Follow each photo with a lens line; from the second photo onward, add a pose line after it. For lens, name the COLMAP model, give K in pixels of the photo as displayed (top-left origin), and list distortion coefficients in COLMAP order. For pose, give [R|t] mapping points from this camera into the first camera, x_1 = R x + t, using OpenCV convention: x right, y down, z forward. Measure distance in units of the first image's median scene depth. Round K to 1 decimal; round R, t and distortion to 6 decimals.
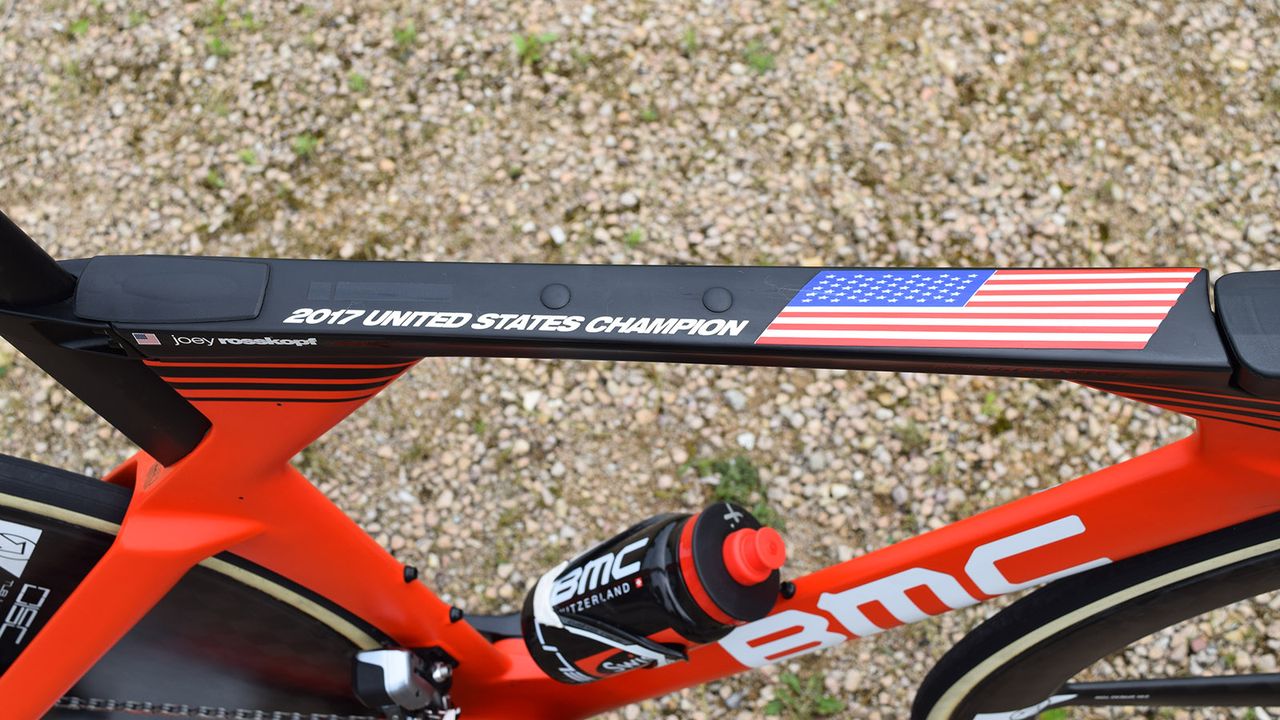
lens RADIAL K [[1294.9, 0, 640.0], [0, 1294.9, 360.0], [0, 0, 1]] dist [-0.007077, 0.002290]
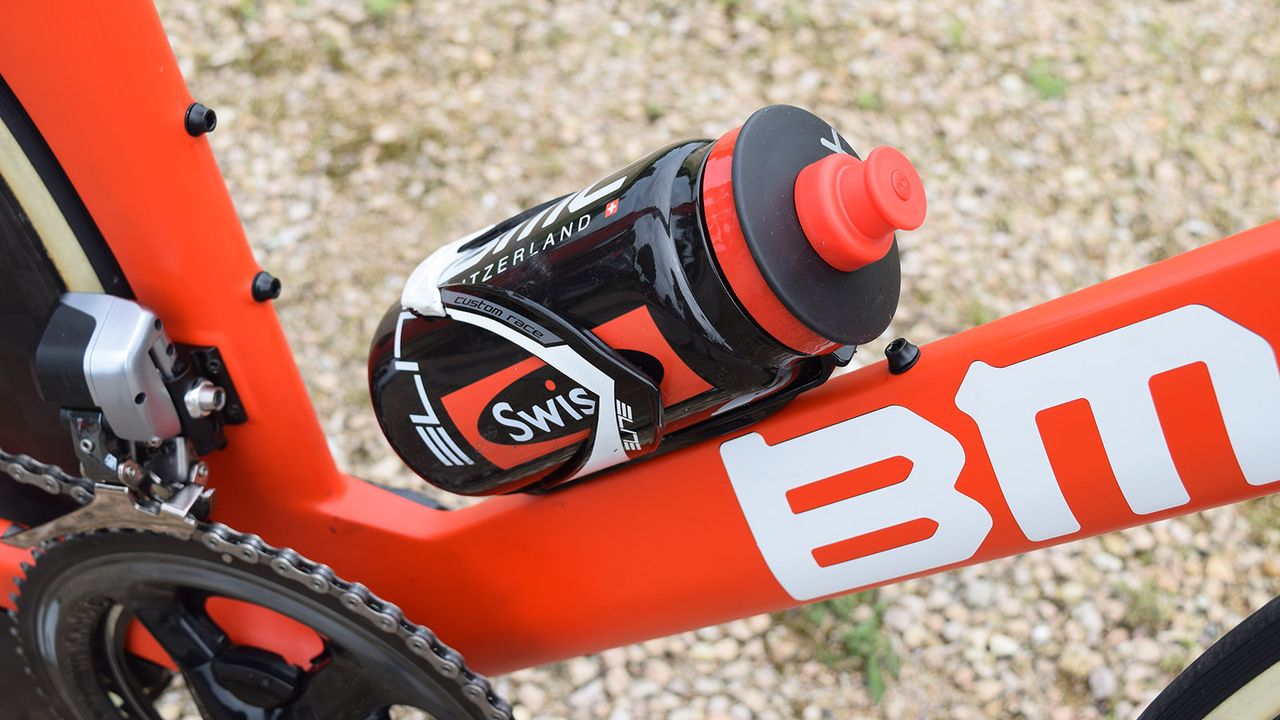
lens RADIAL K [[1653.4, 0, 640.0], [0, 1653.4, 360.0], [0, 0, 1]] dist [0.001346, 0.015074]
pose [[0.948326, 0.289460, -0.129964, 0.048375], [-0.311102, 0.928779, -0.201456, 0.158226], [0.062394, 0.231478, 0.970837, 0.189586]]
